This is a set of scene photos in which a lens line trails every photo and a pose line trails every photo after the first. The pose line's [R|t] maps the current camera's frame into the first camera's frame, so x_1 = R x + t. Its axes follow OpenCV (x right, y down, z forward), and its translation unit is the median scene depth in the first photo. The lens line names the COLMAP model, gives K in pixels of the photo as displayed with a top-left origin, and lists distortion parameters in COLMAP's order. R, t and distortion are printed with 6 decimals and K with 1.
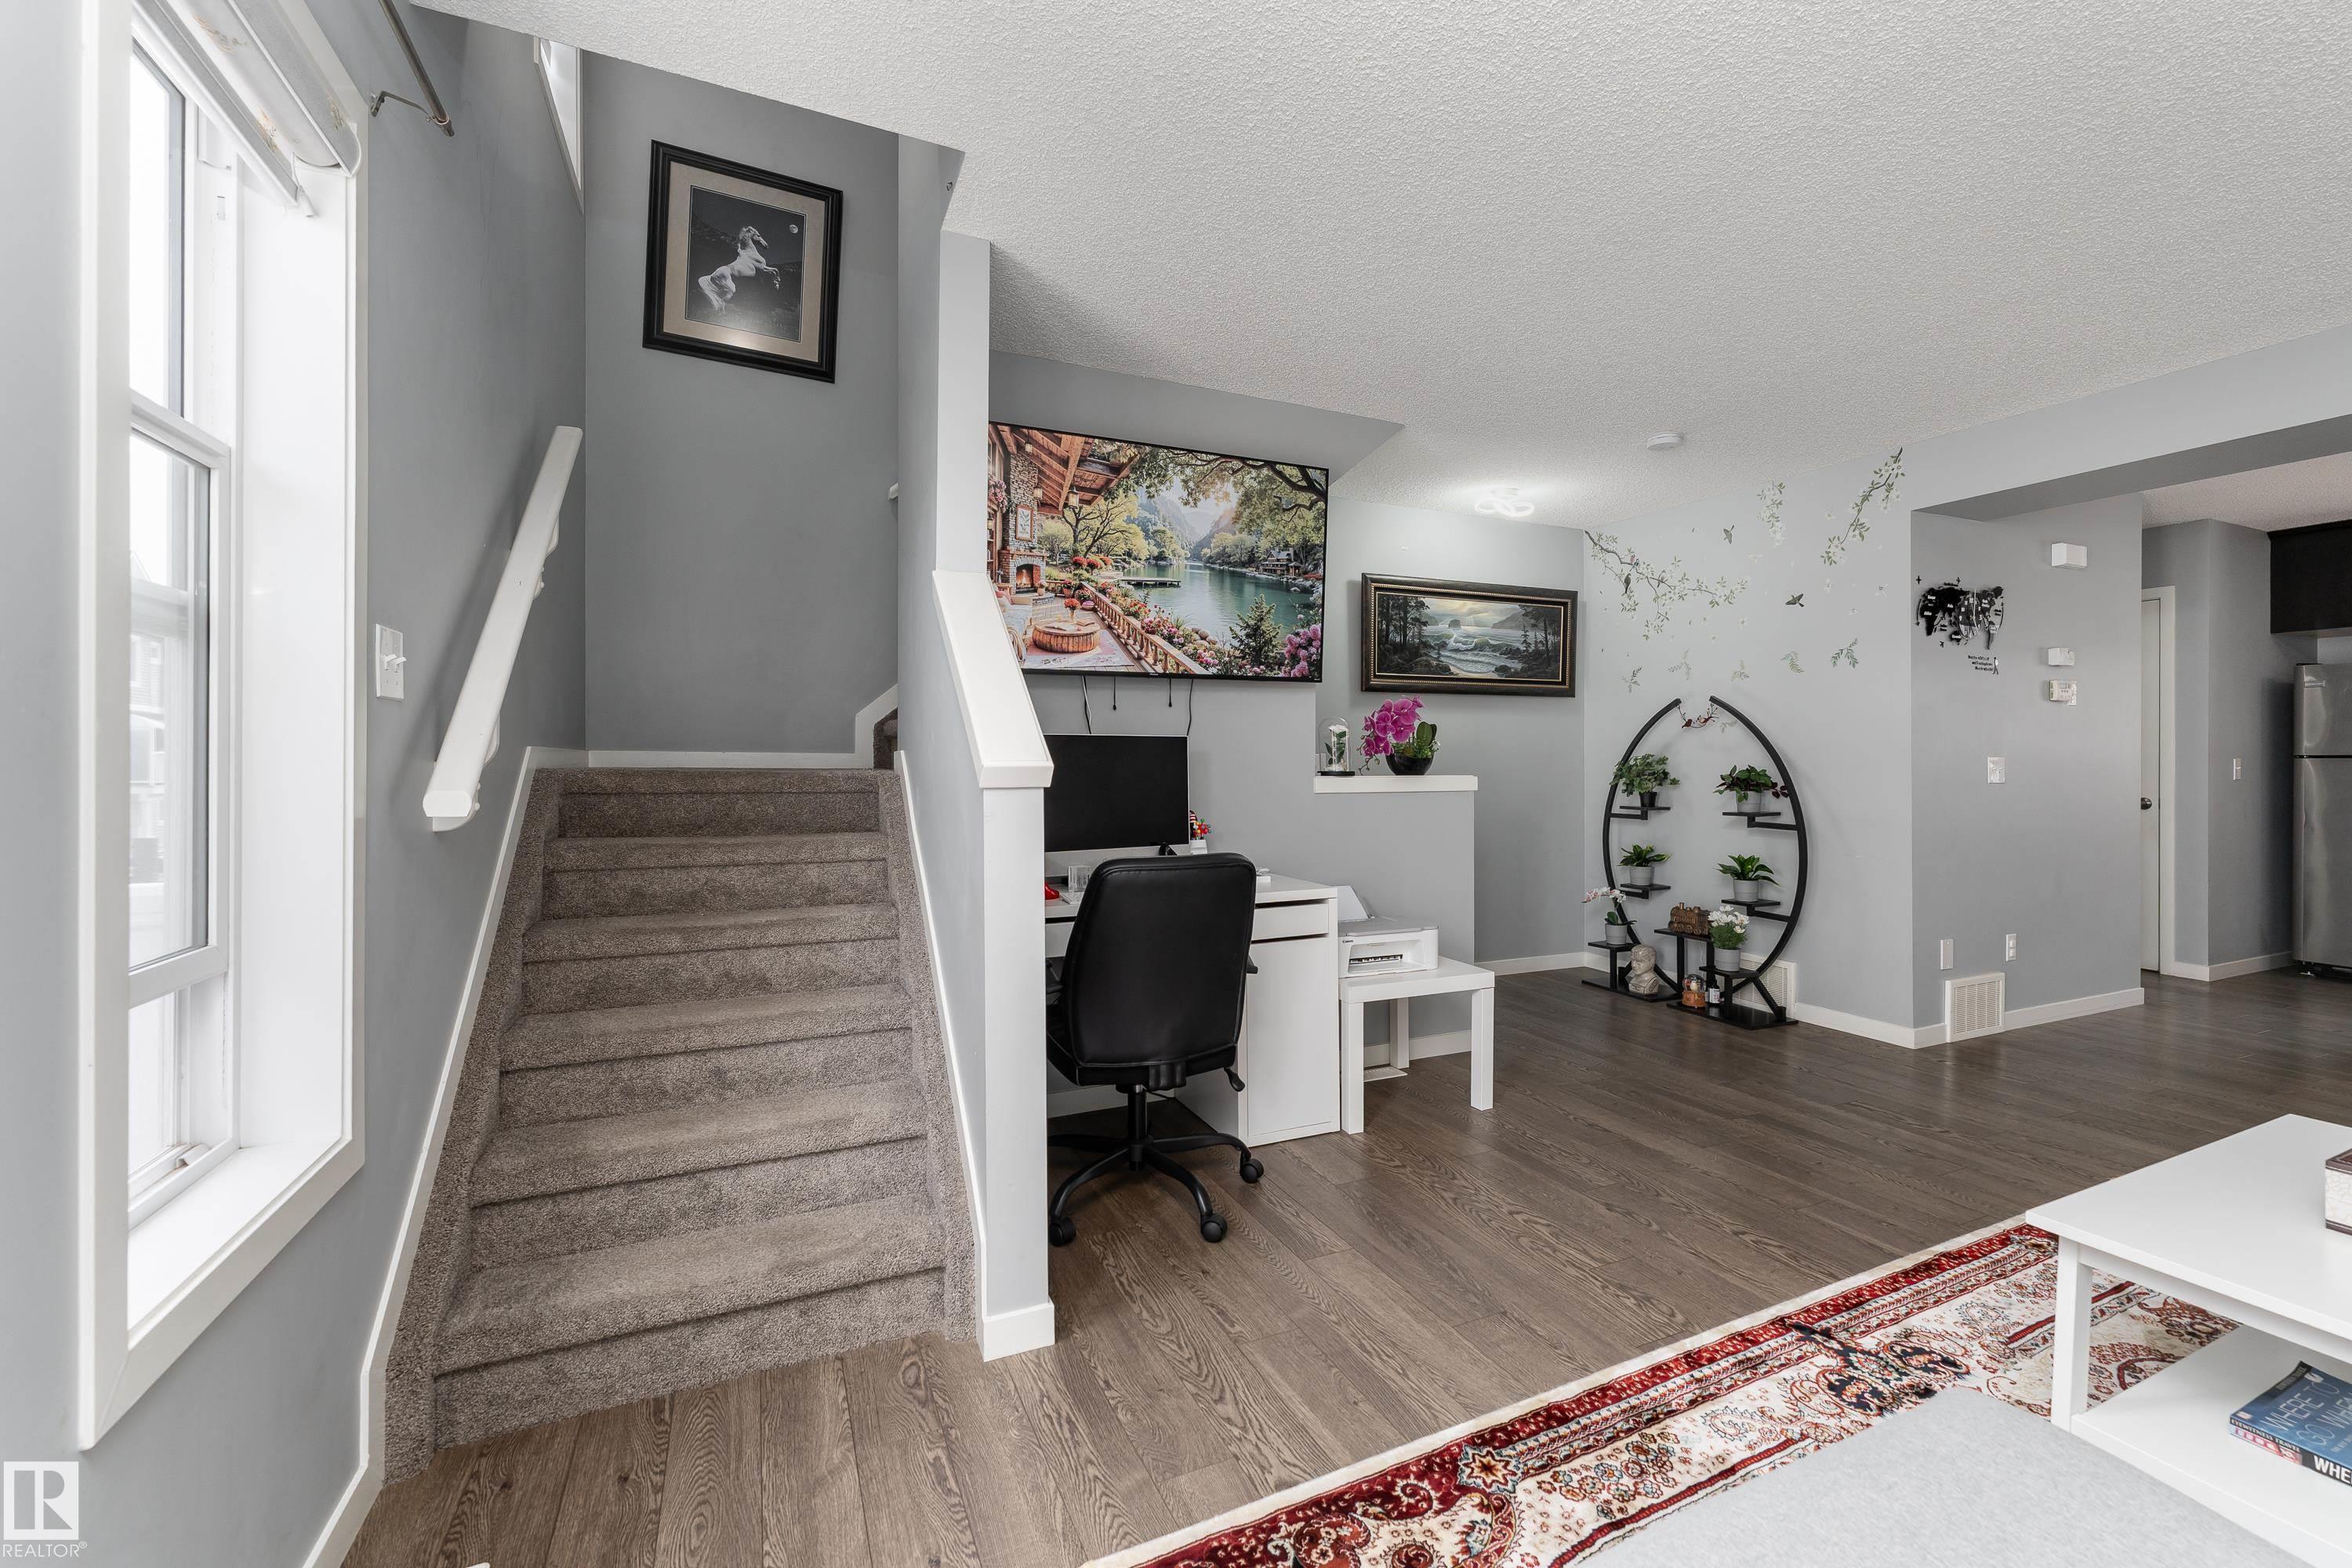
lens RADIAL K [[1009.8, 0, 1218.5], [0, 1009.8, 758.3], [0, 0, 1]] dist [0.000768, -0.000251]
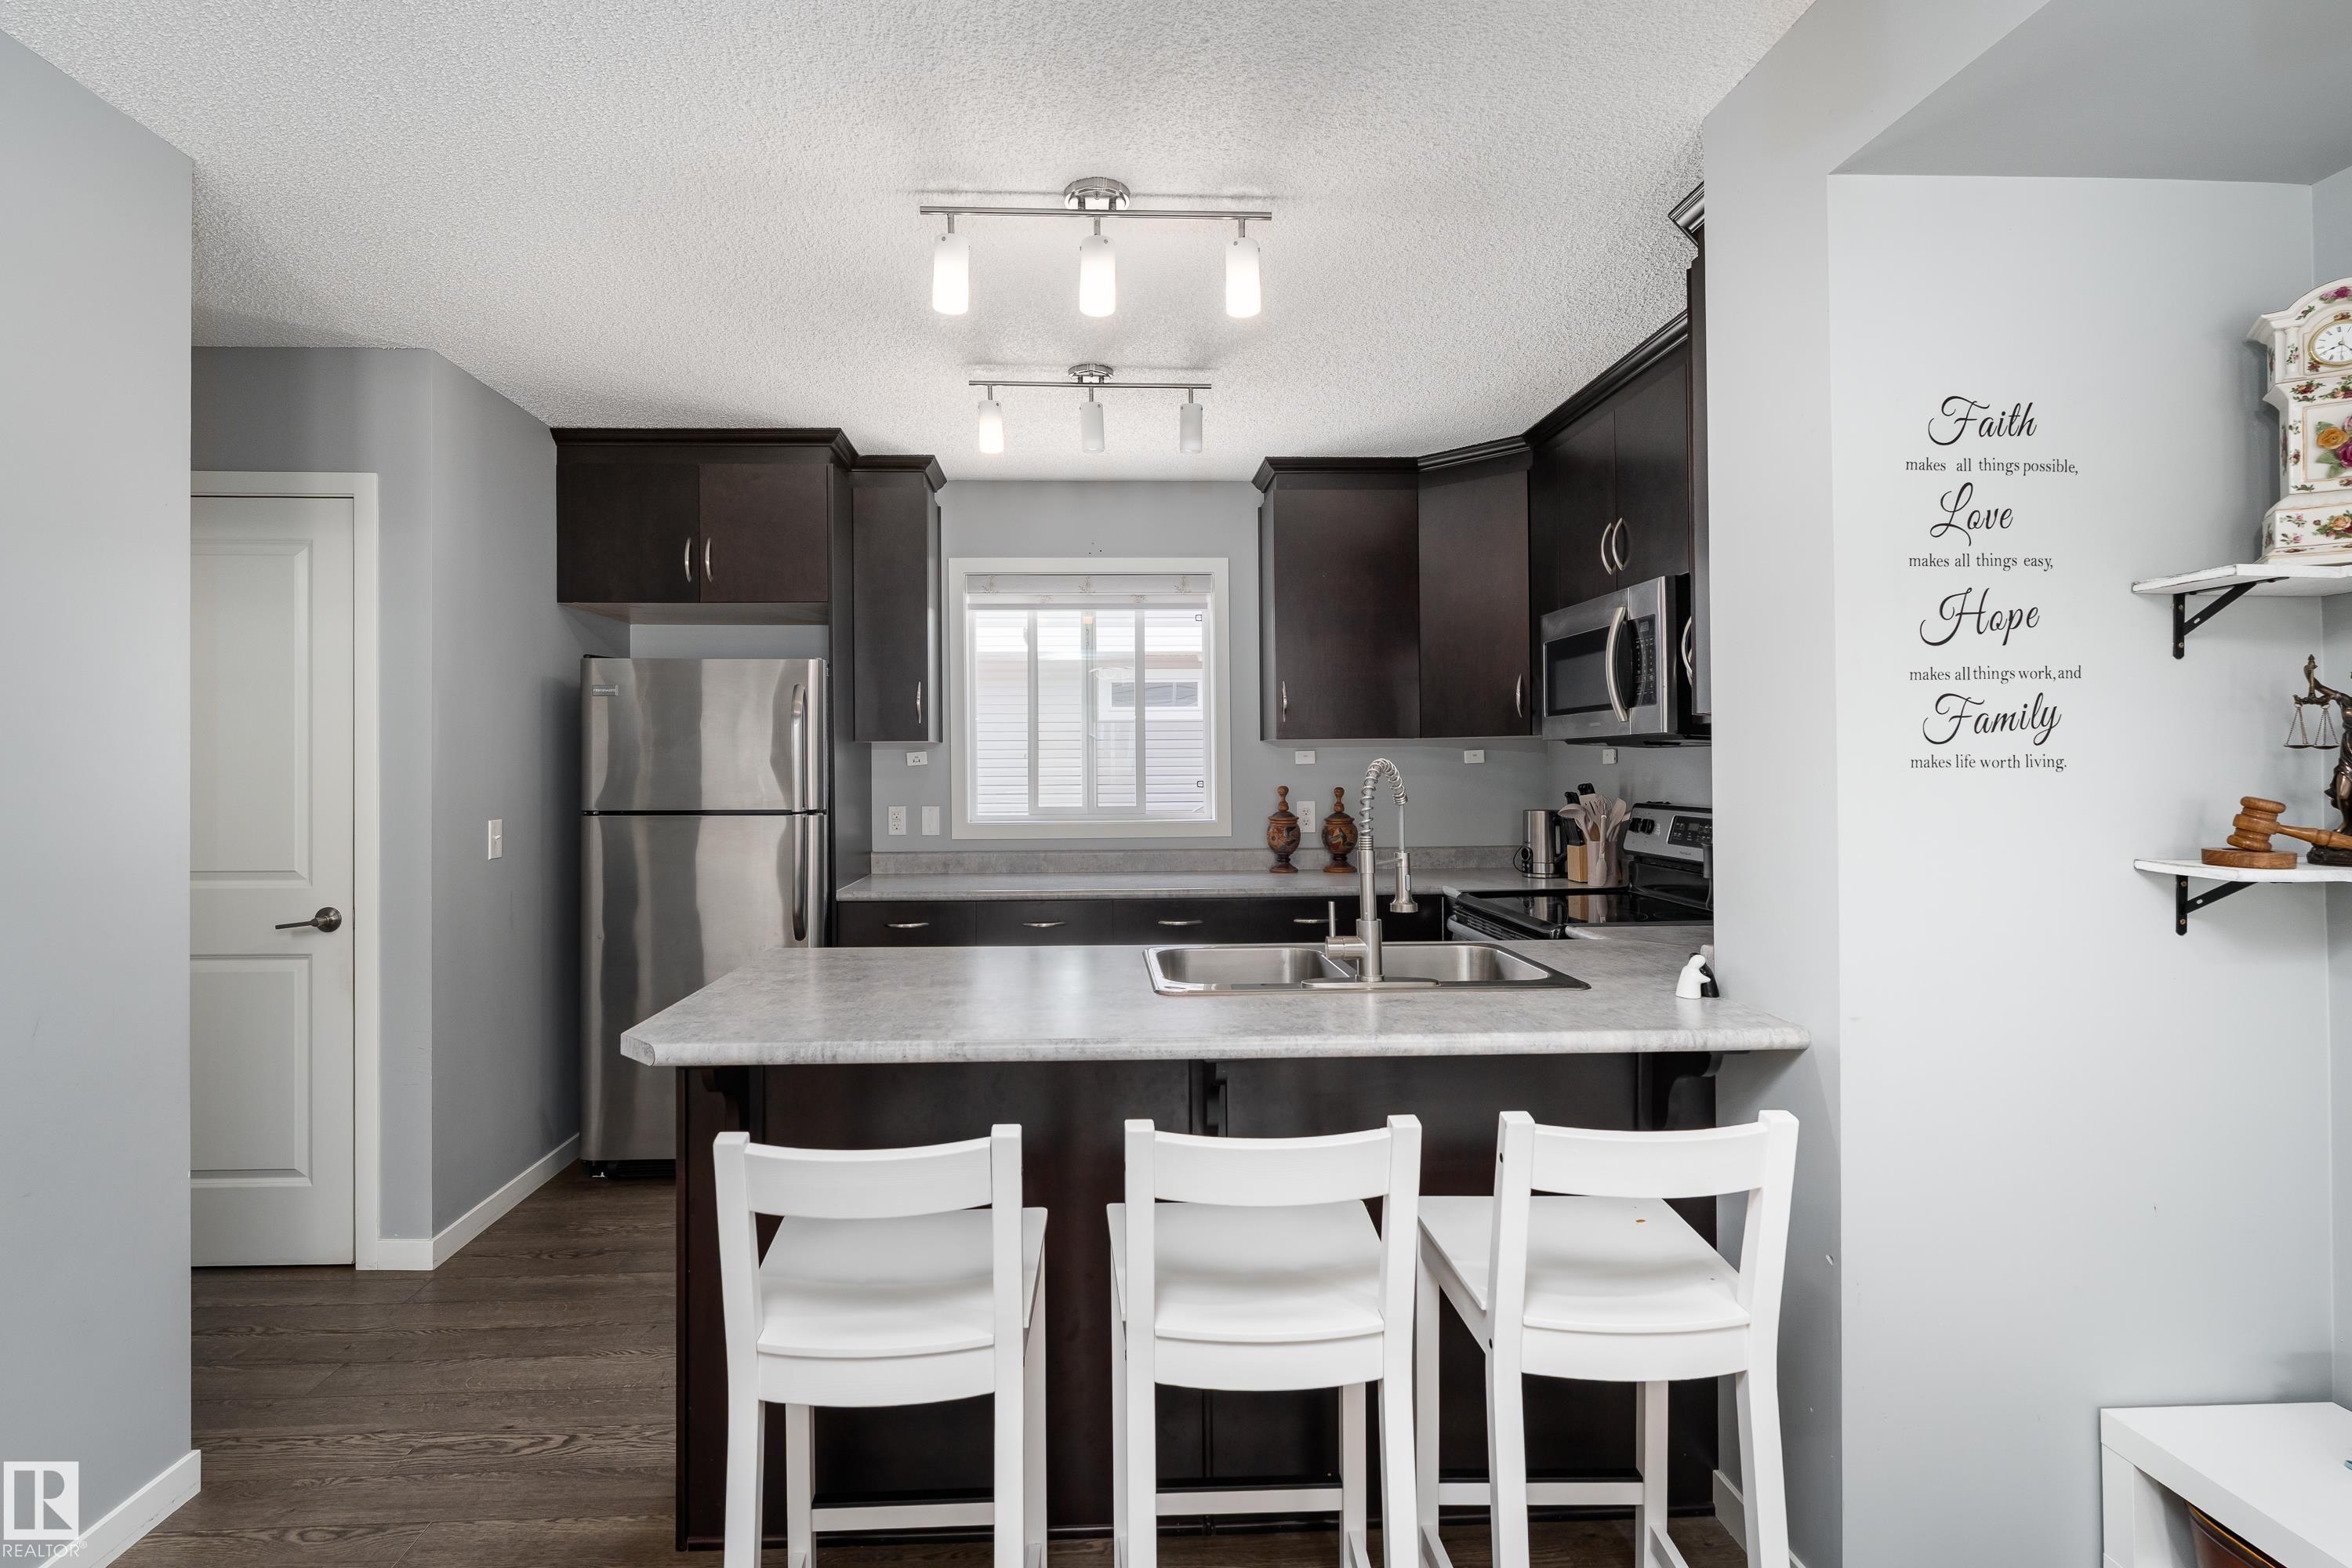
lens RADIAL K [[1114.3, 0, 1126.5], [0, 1114.3, 762.1], [0, 0, 1]] dist [-0.012698, 0.000189]
pose [[0.395584, 0.002954, 0.918425, 0.910883], [0.001429, 0.999992, -0.003831, -0.042651], [-0.918429, 0.002828, 0.395576, 0.691122]]
